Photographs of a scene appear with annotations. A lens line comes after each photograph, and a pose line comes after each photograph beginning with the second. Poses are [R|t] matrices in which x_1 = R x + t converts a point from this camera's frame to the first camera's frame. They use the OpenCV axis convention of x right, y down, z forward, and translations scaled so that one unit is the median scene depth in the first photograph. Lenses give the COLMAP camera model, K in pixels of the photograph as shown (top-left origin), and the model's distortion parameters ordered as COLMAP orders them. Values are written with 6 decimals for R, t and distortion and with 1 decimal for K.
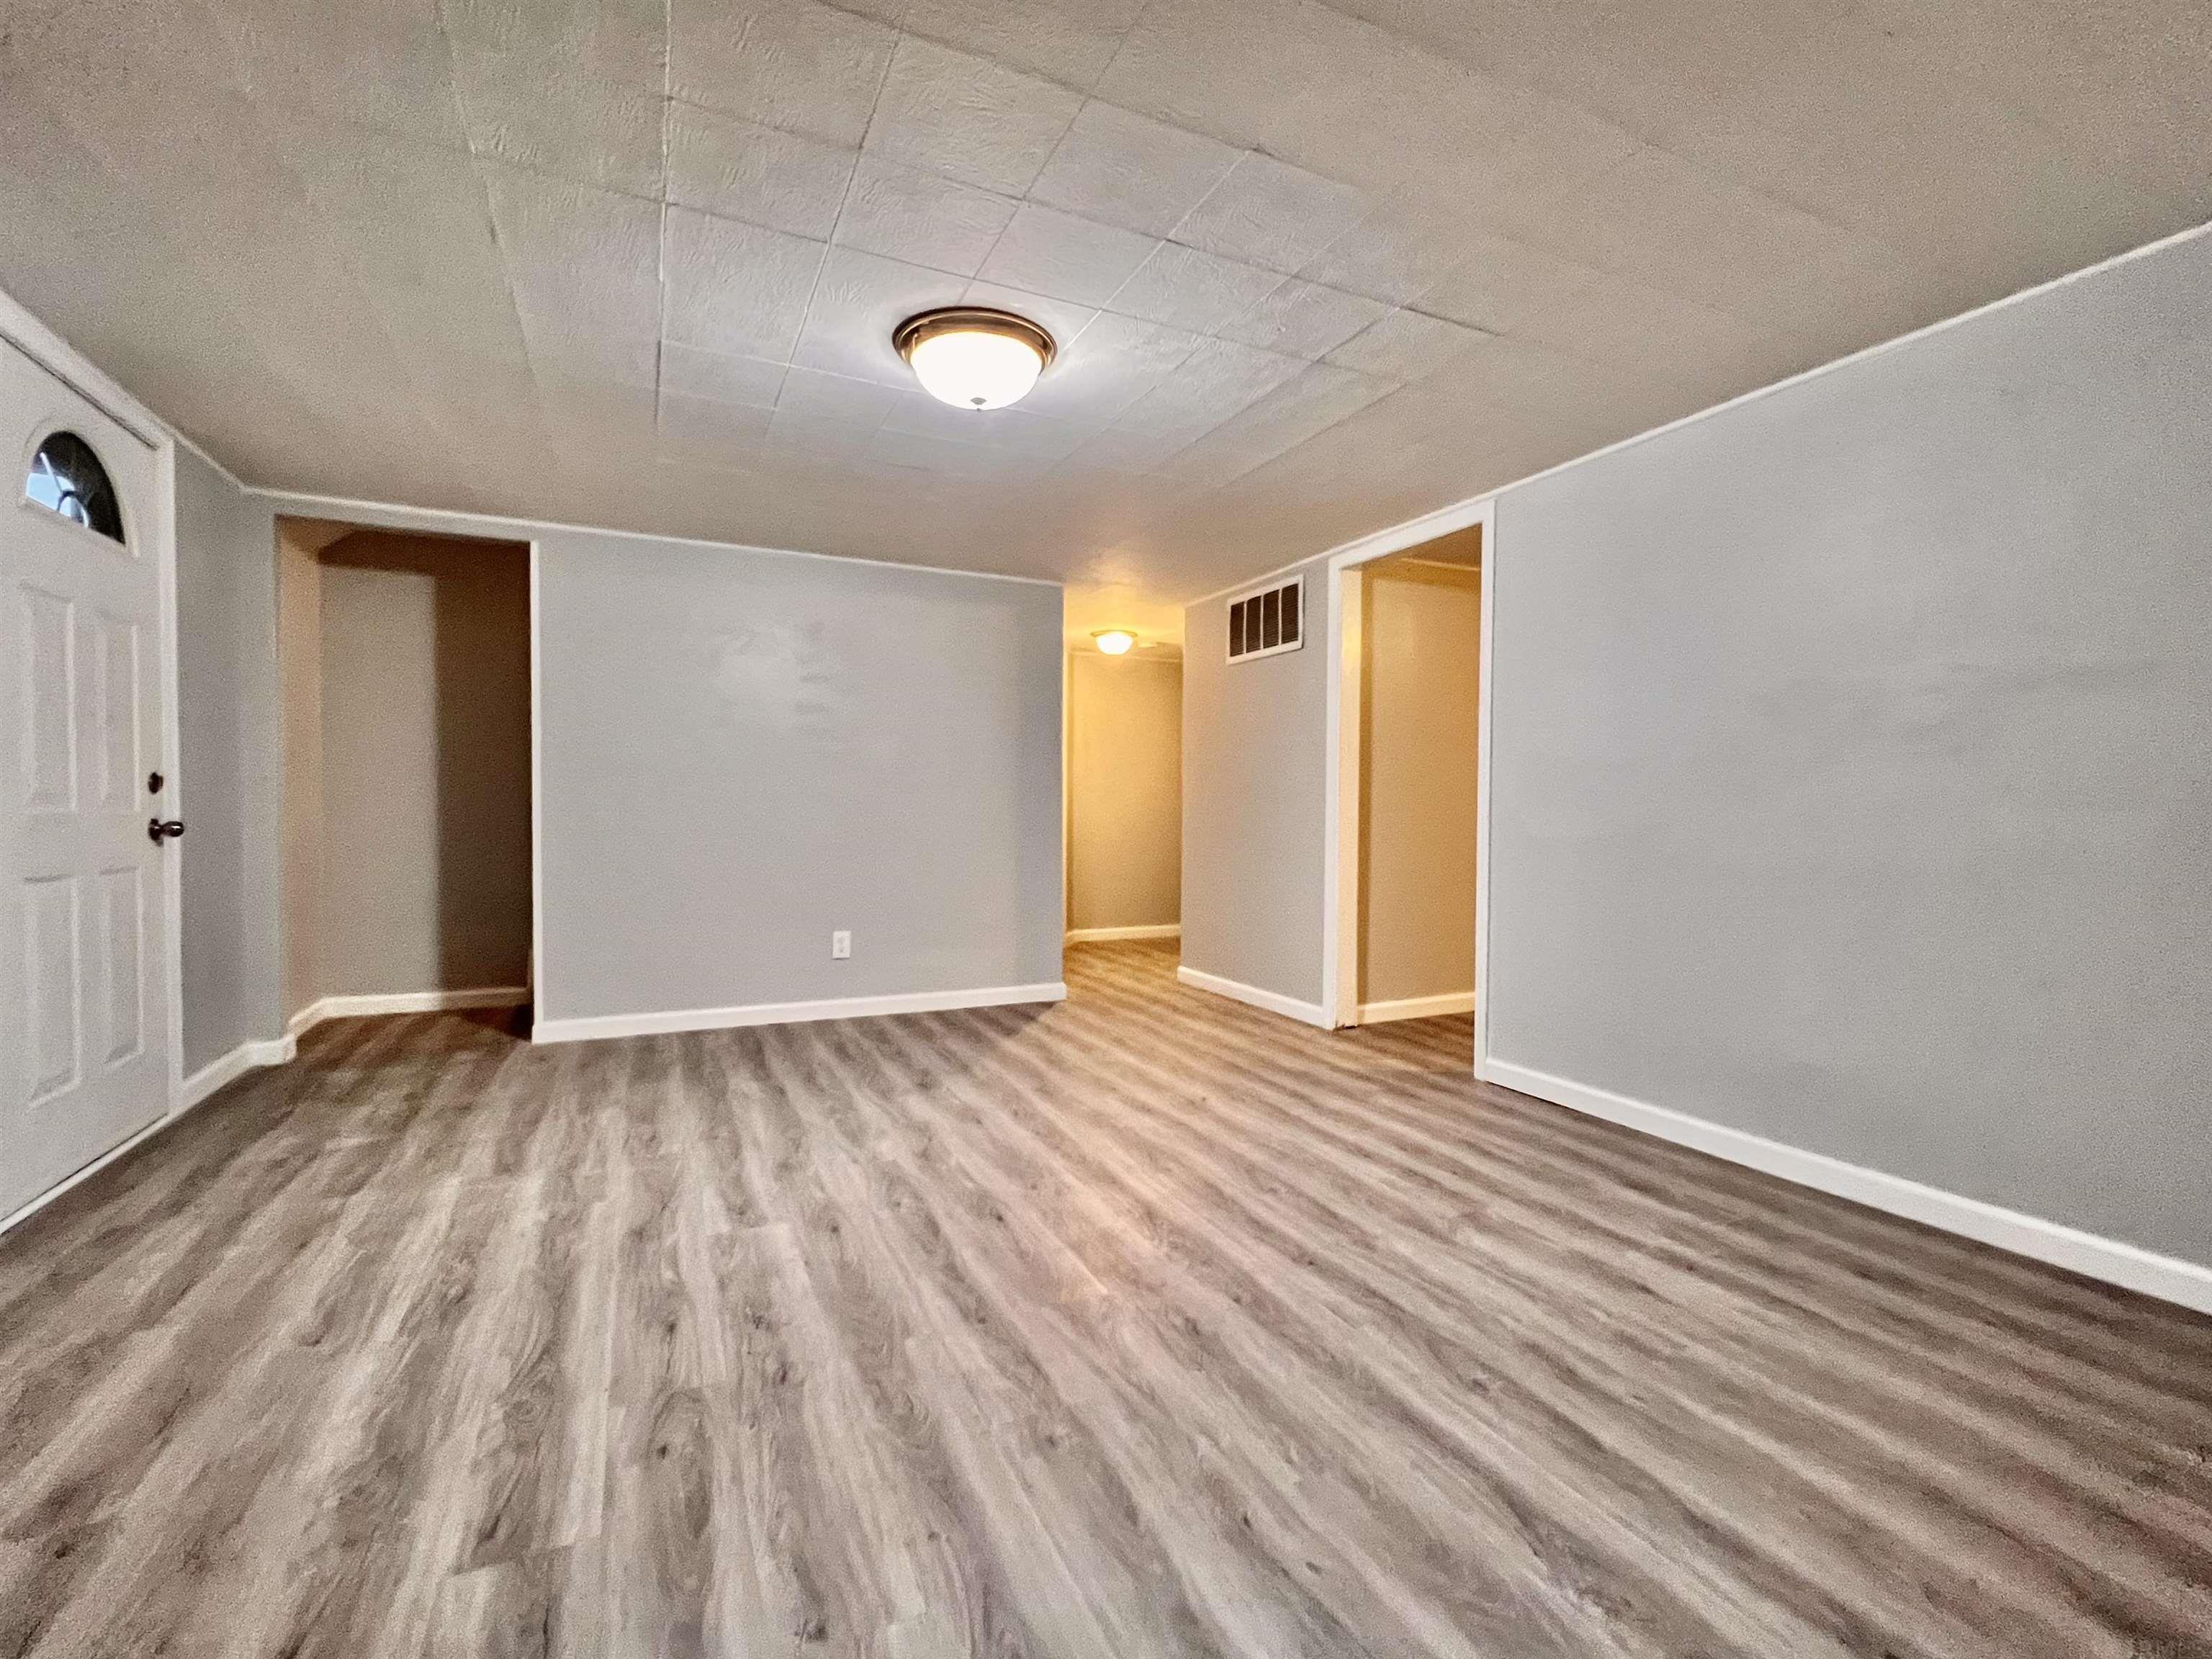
lens RADIAL K [[972.5, 0, 1106.0], [0, 972.5, 829.5], [0, 0, 1]] dist [-0.004911, 0.000174]
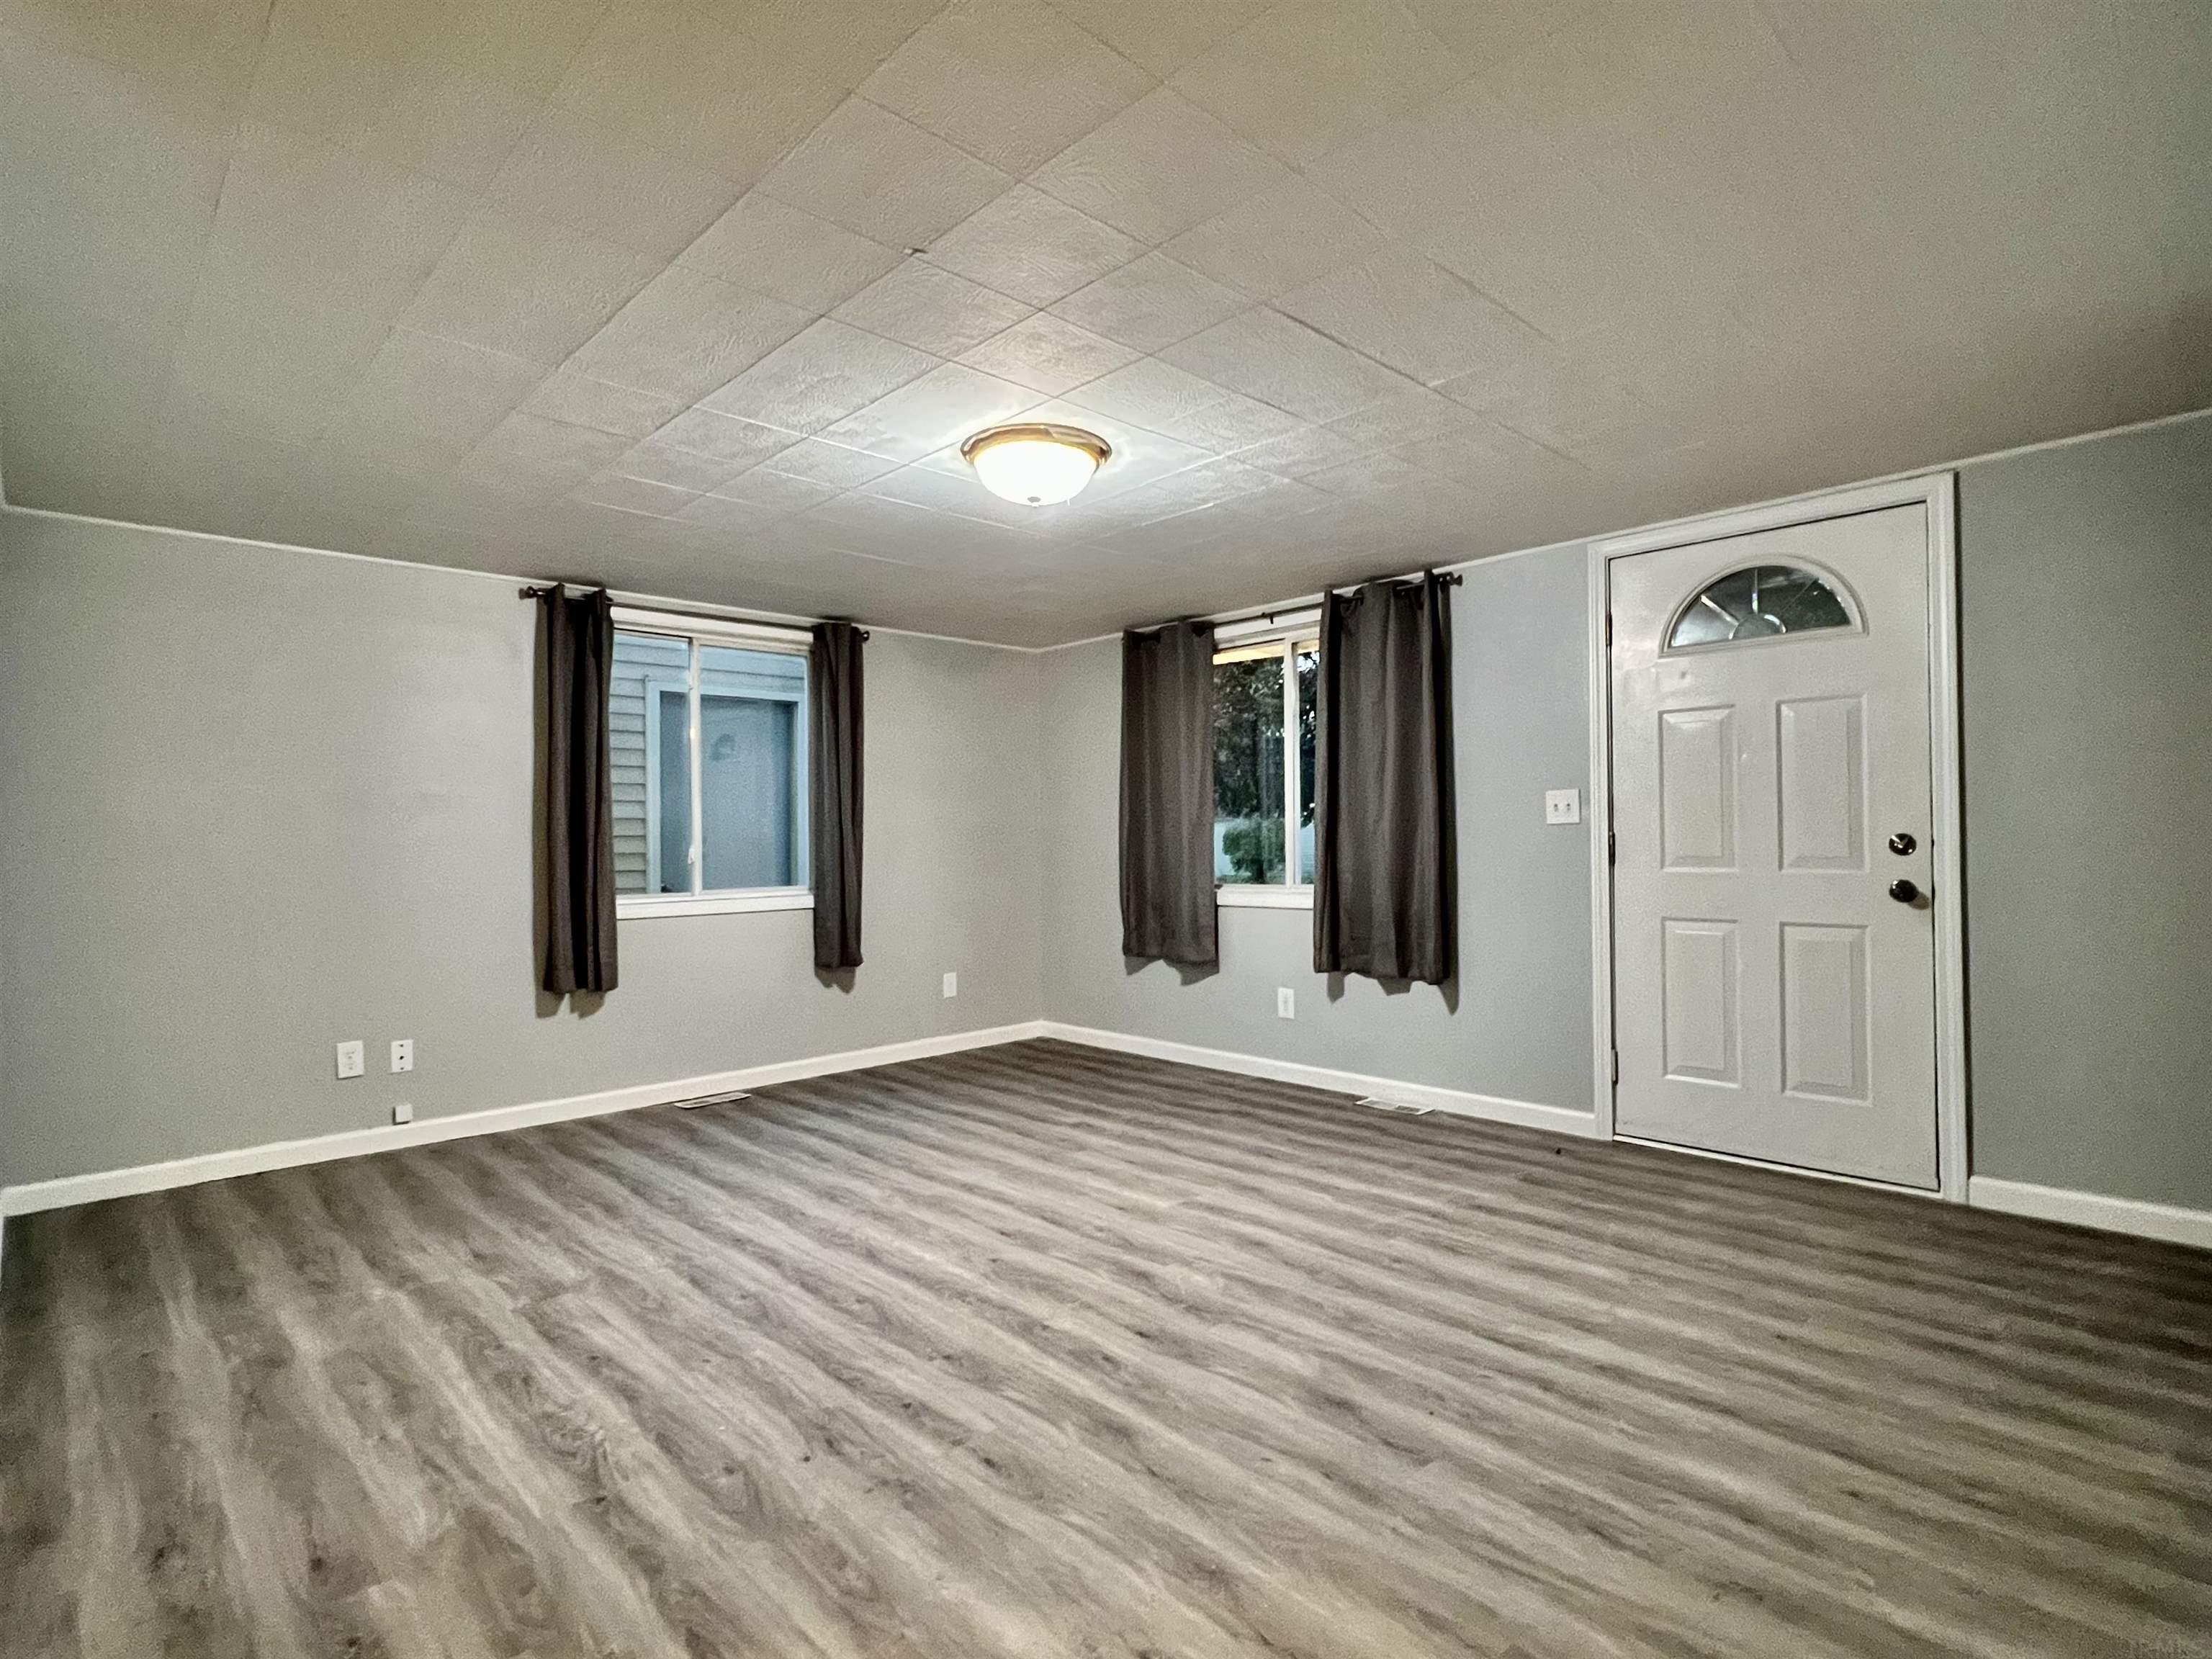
lens RADIAL K [[1119.6, 0, 1076.6], [0, 1119.6, 832.9], [0, 0, 1]] dist [-0.002506, -0.001511]
pose [[-0.956404, 0.005902, -0.291988, 0.196099], [0.002602, 0.999928, 0.011688, -0.093687], [0.292036, 0.010418, -0.956351, 2.331027]]
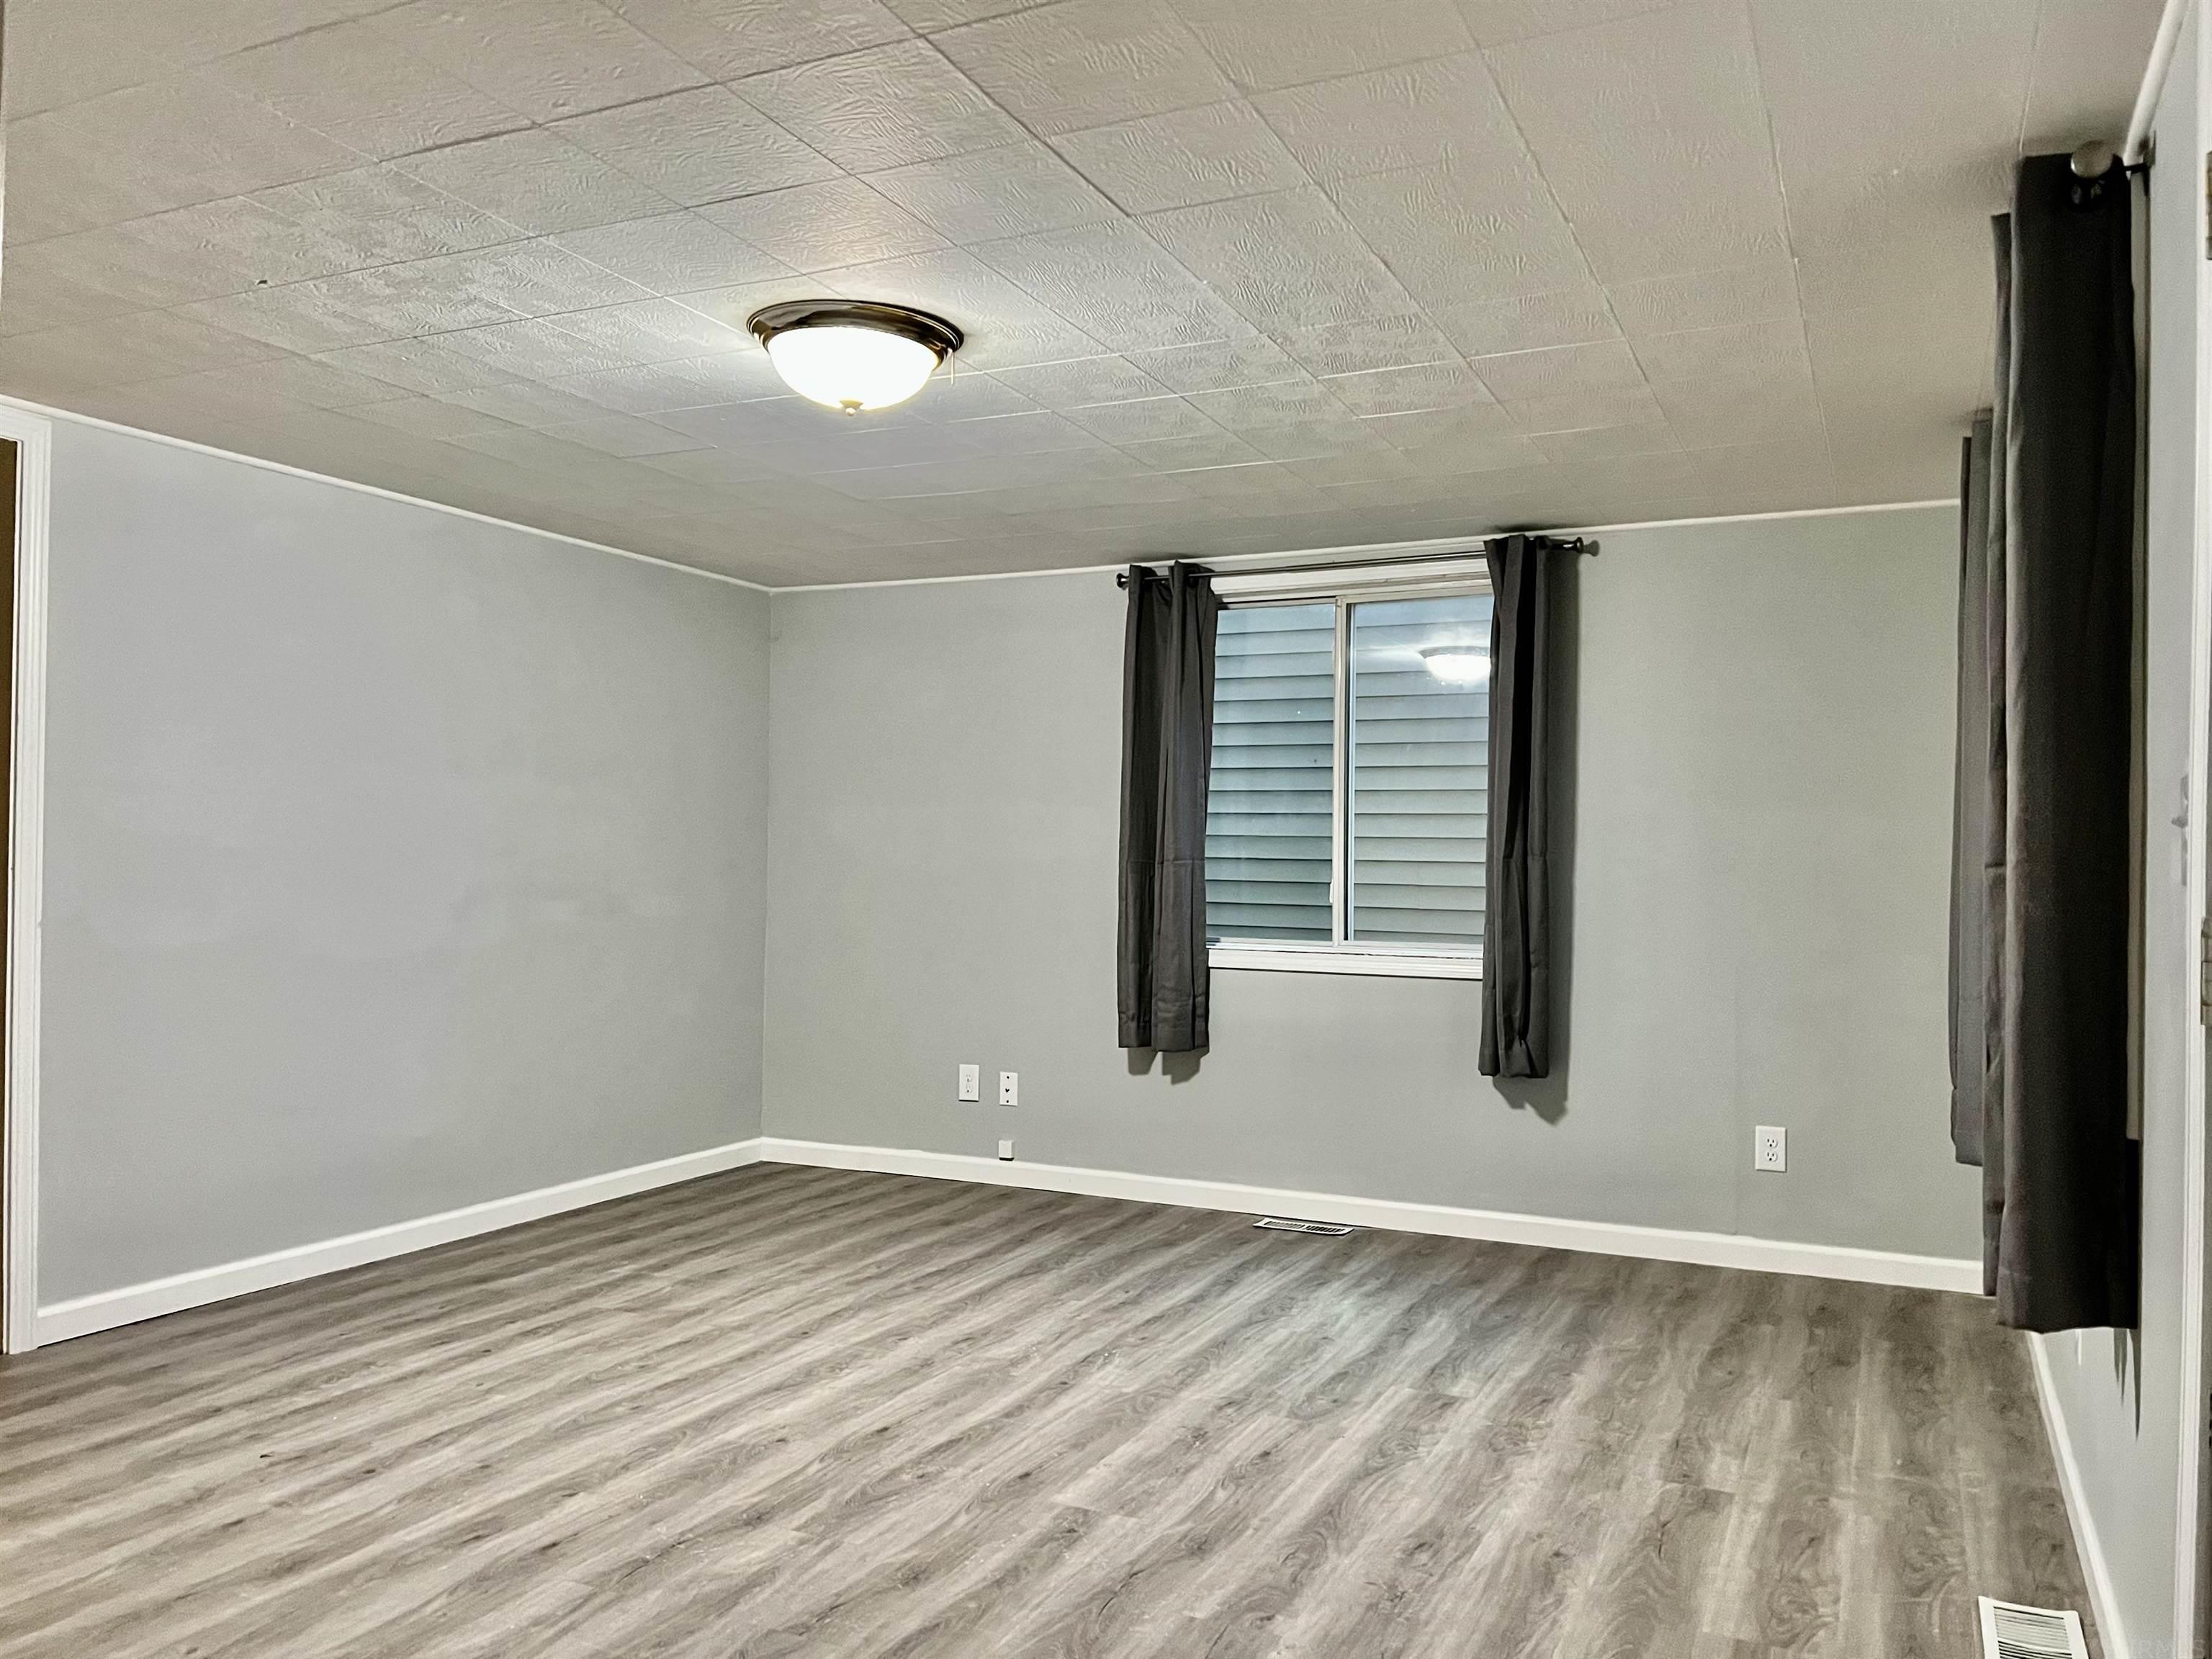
lens RADIAL K [[1644.6, 0, 1106.0], [0, 1644.6, 829.5], [0, 0, 1]] dist [0.010467, -0.002152]
pose [[-0.628191, 0.000930, 0.778059, -1.342927], [0.000389, 1.000000, -0.000881, -0.112526], [-0.778059, -0.000251, -0.628191, 1.761665]]
